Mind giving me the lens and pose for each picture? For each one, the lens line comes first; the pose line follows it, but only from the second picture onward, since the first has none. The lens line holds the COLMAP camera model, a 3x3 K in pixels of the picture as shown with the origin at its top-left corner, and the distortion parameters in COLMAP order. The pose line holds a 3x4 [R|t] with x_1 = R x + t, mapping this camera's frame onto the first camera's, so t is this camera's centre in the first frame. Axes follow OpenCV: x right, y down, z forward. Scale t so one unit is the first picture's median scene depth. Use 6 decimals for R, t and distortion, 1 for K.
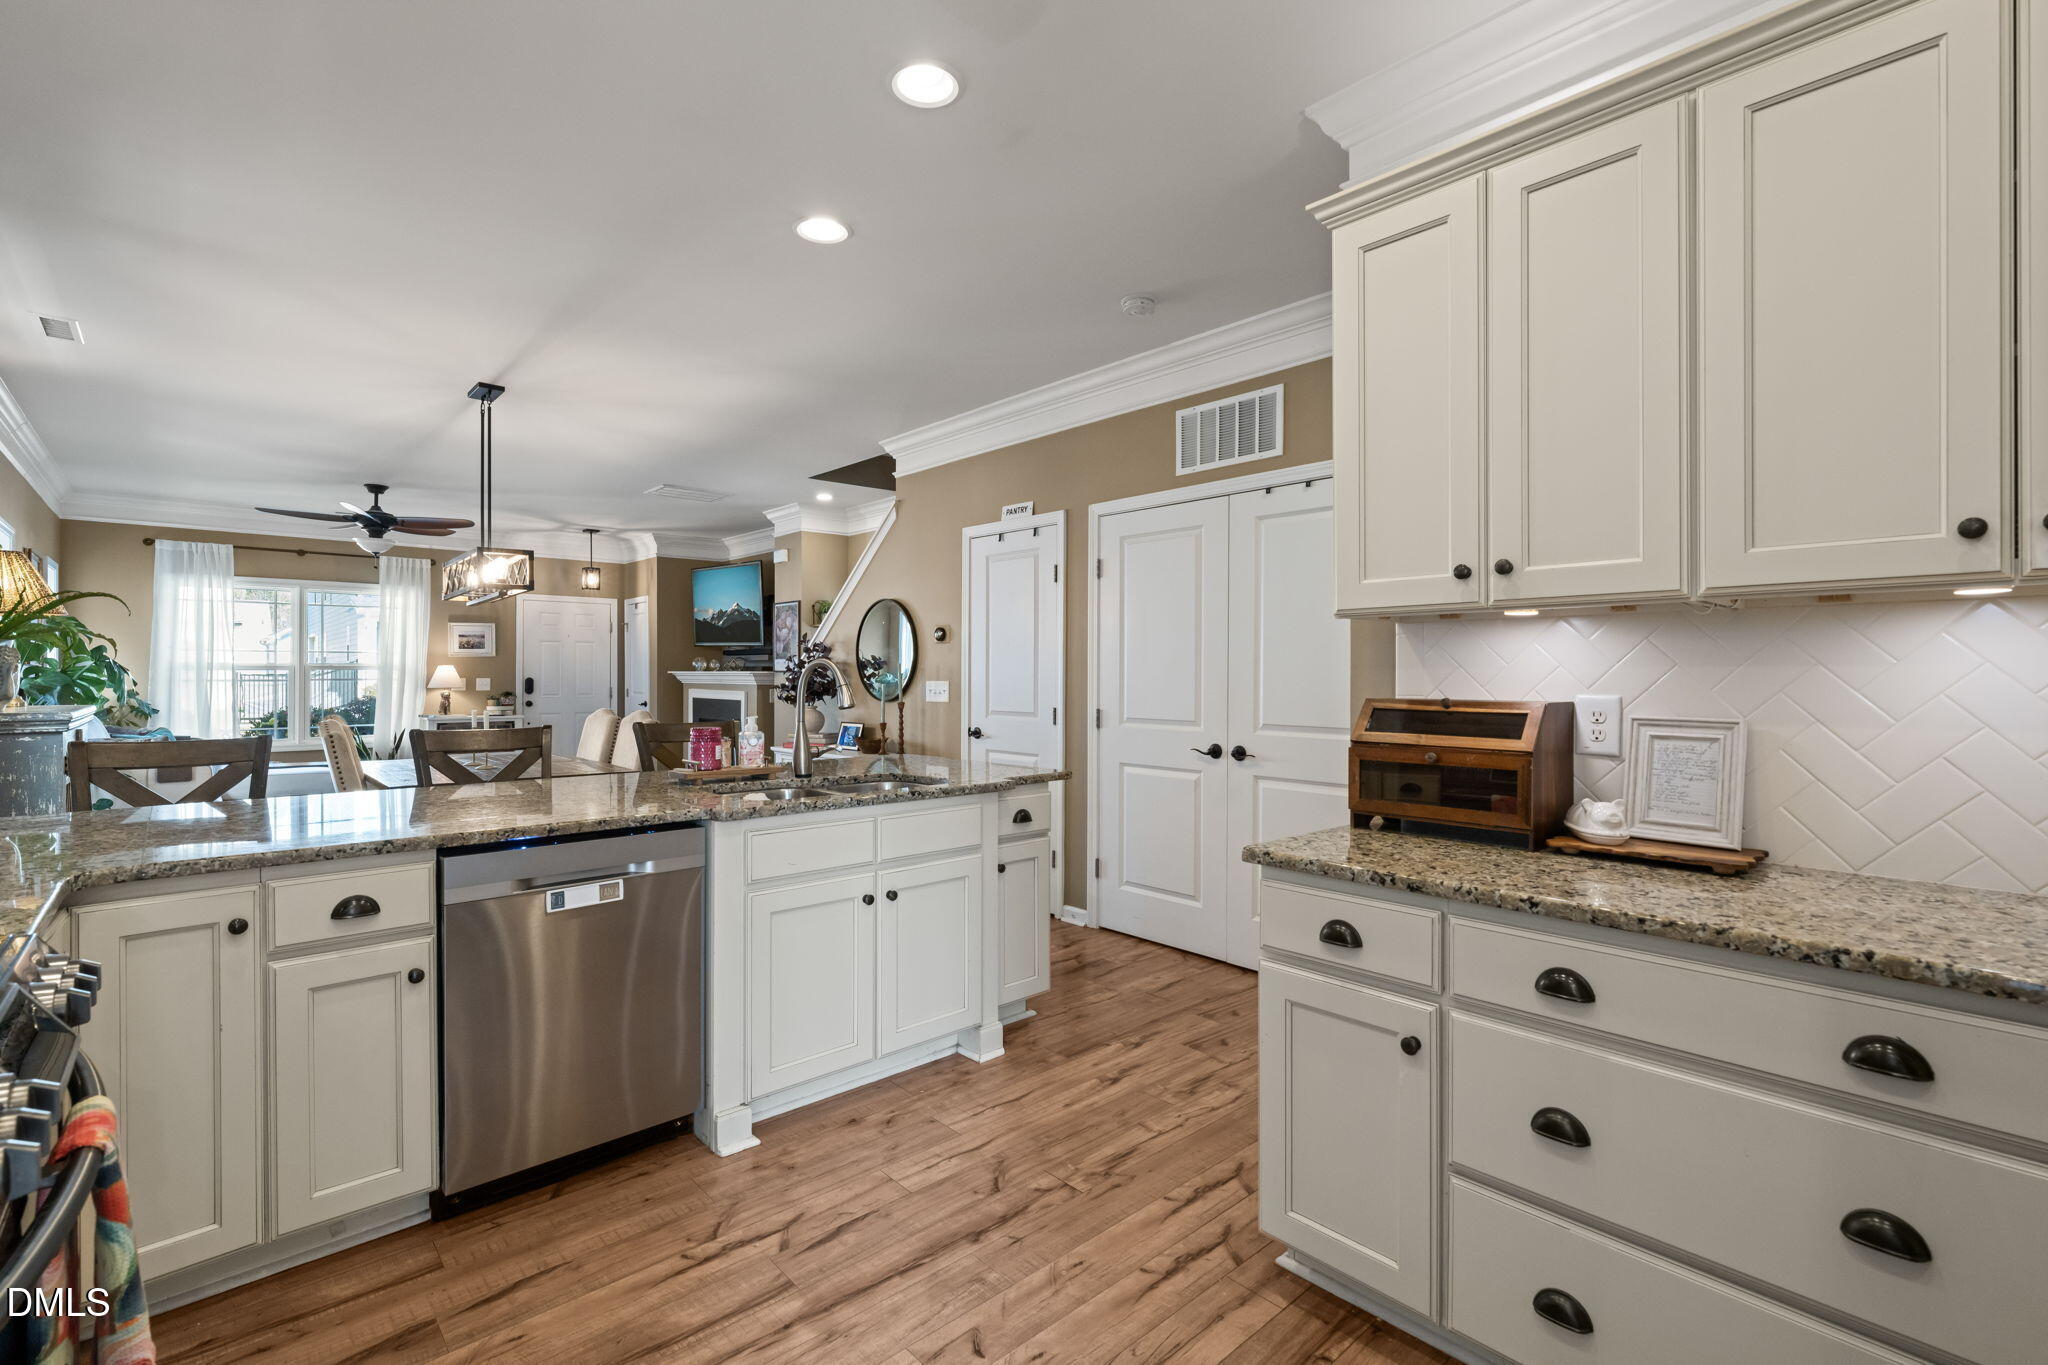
lens RADIAL K [[900.8, 0, 1024.0], [0, 900.8, 682.5], [0, 0, 1]] dist [-0.001109, -0.000041]
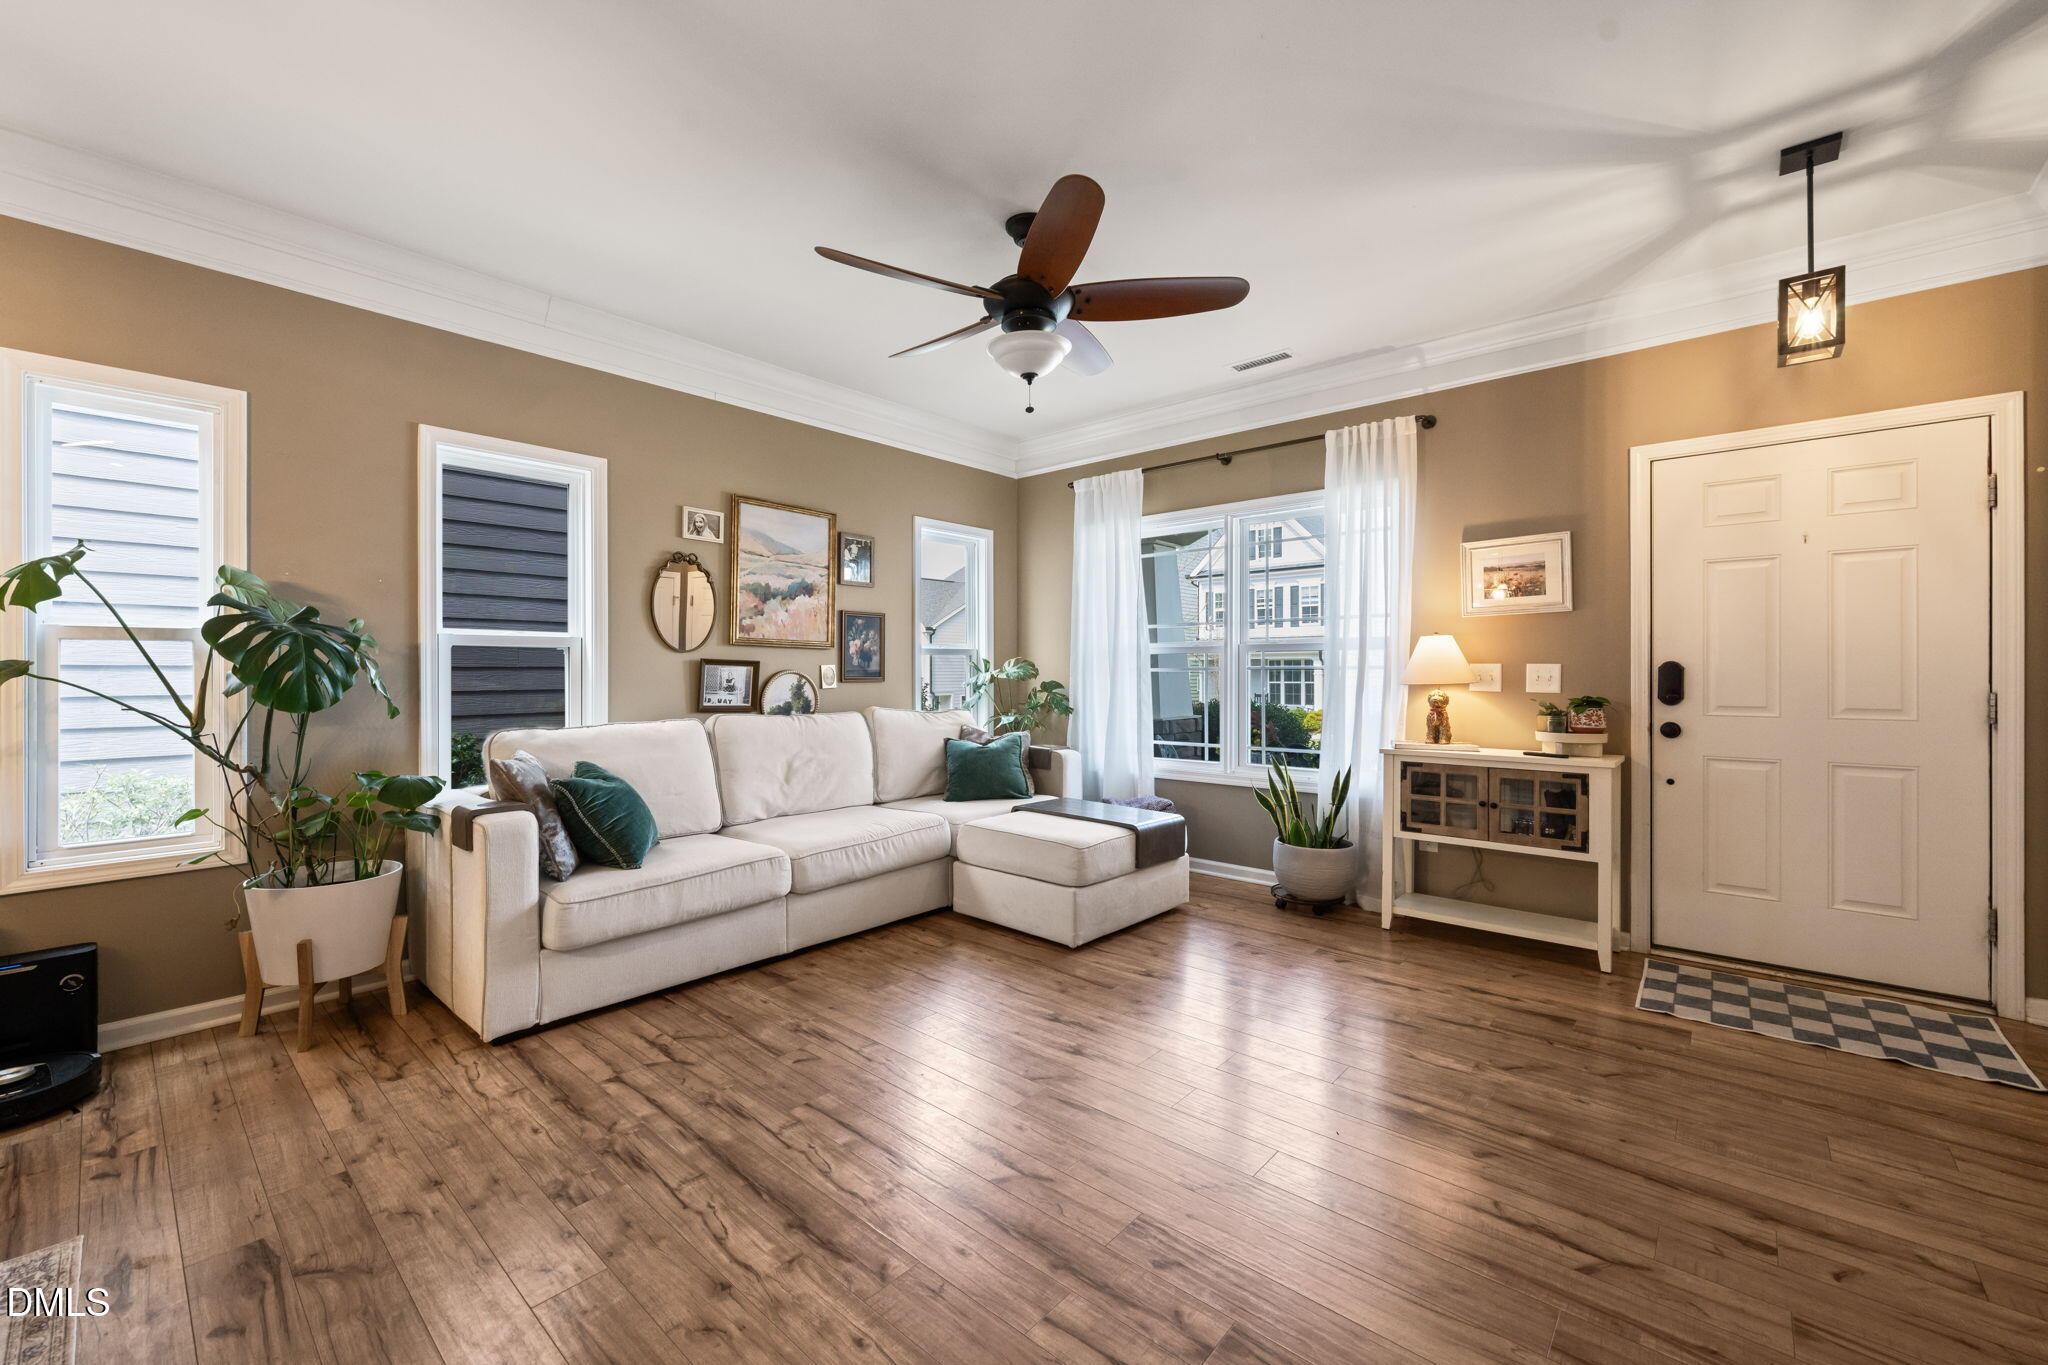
lens RADIAL K [[808.5, 0, 1020.1], [0, 808.5, 672.2], [0, 0, 1]] dist [0.000583, 0.000105]
pose [[0.096586, -0.004103, -0.995316, -0.261625], [-0.006217, 0.999970, -0.004726, 0.002625], [0.995305, 0.006645, 0.096557, 0.769780]]
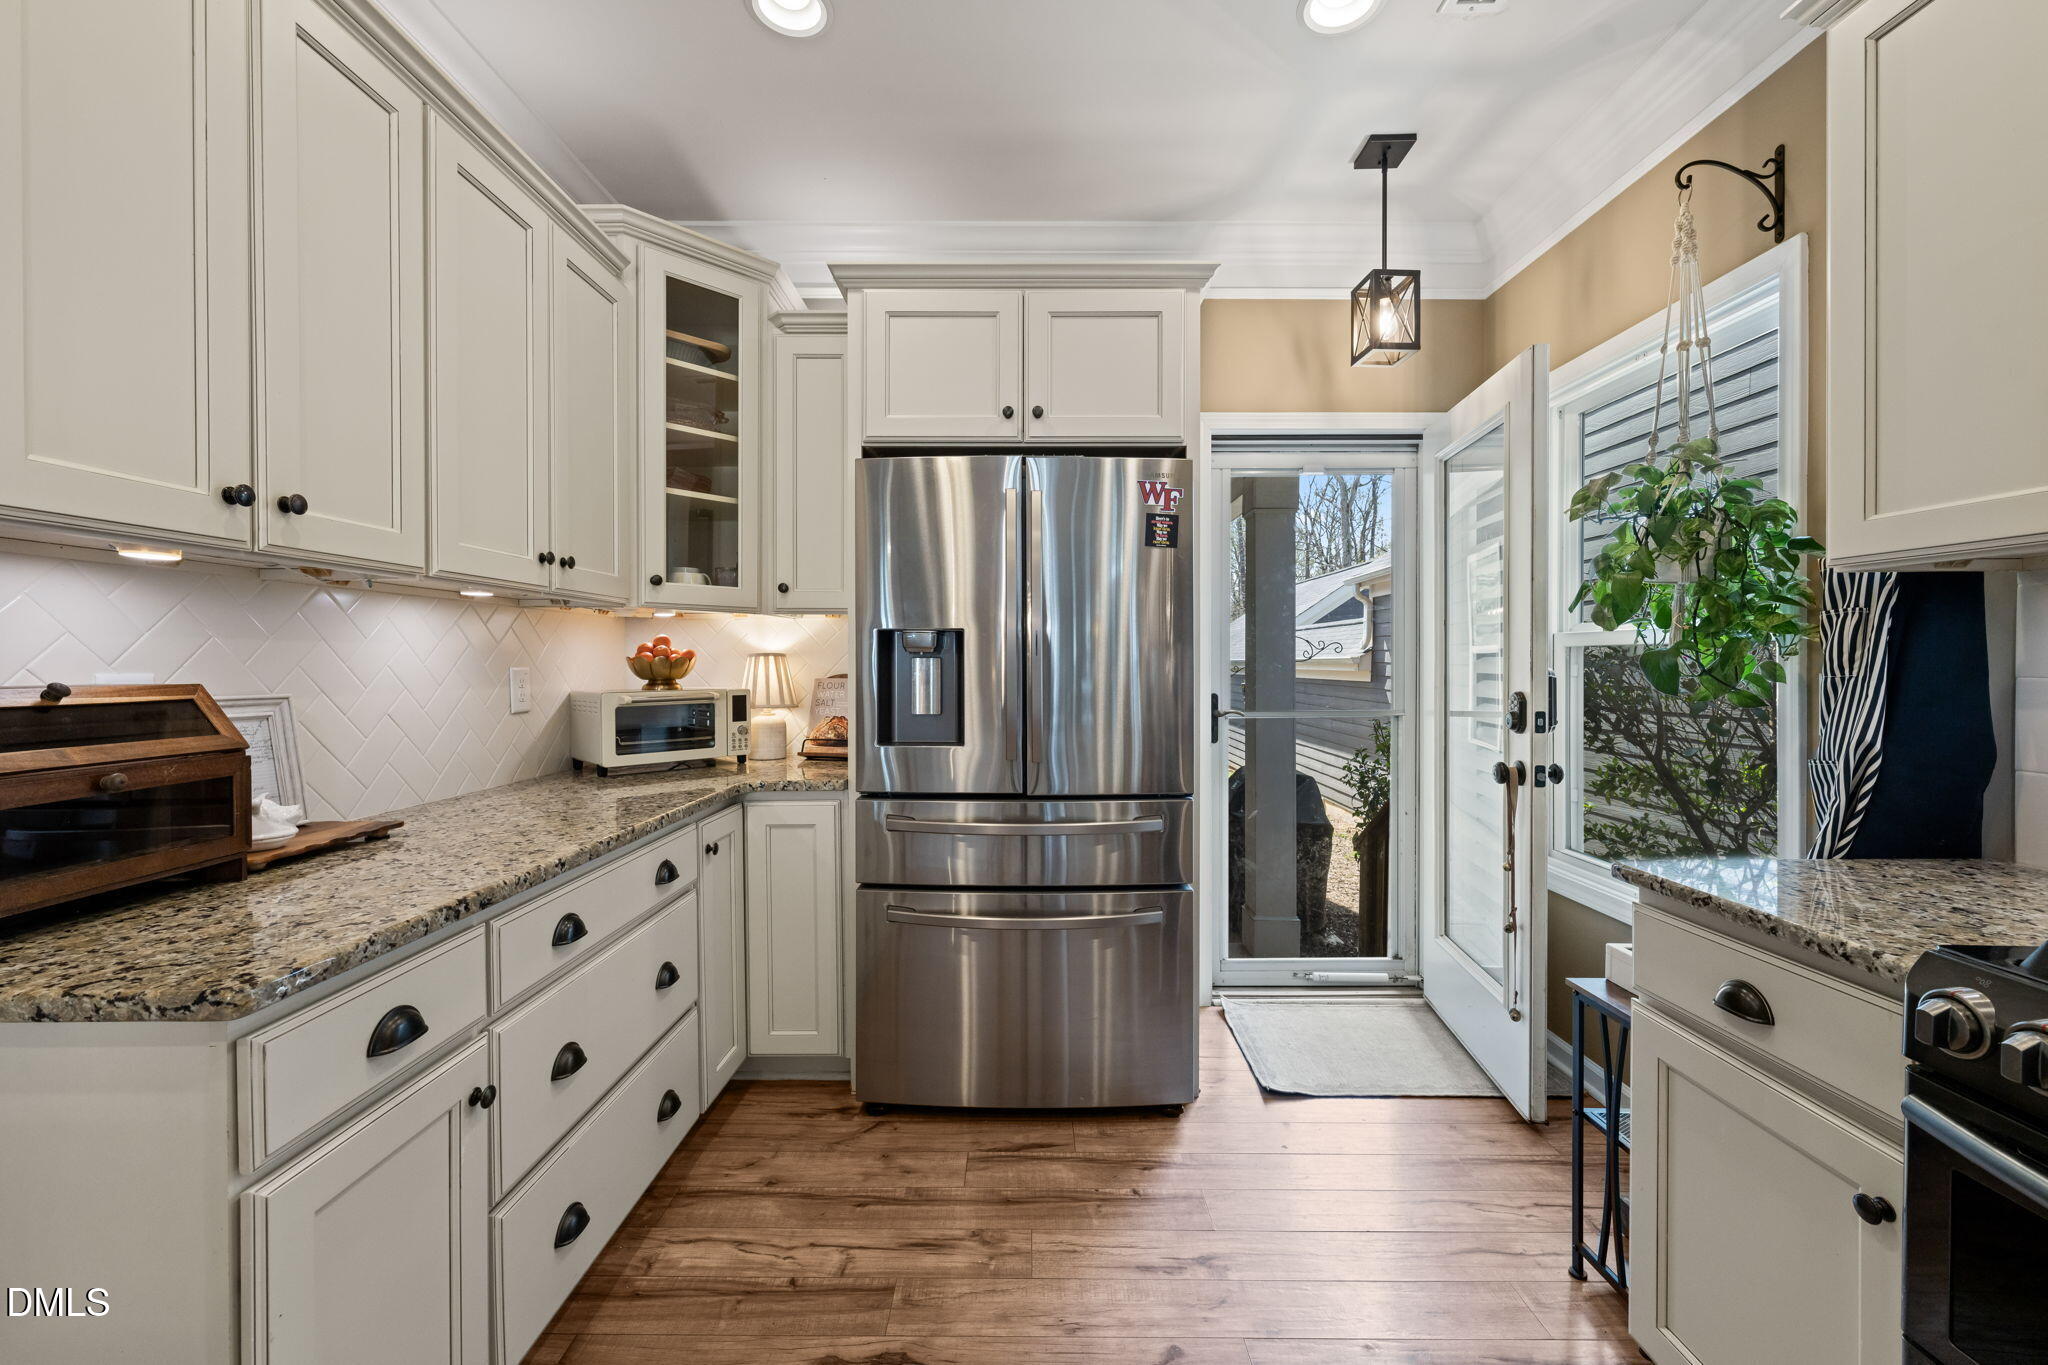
lens RADIAL K [[808.5, 0, 1020.1], [0, 808.5, 672.2], [0, 0, 1]] dist [0.000583, 0.000105]
pose [[-0.736068, -0.012367, 0.676795, -0.078923], [0.001960, 0.999790, 0.020401, 0.000132], [-0.676905, 0.016343, -0.735889, 0.221523]]
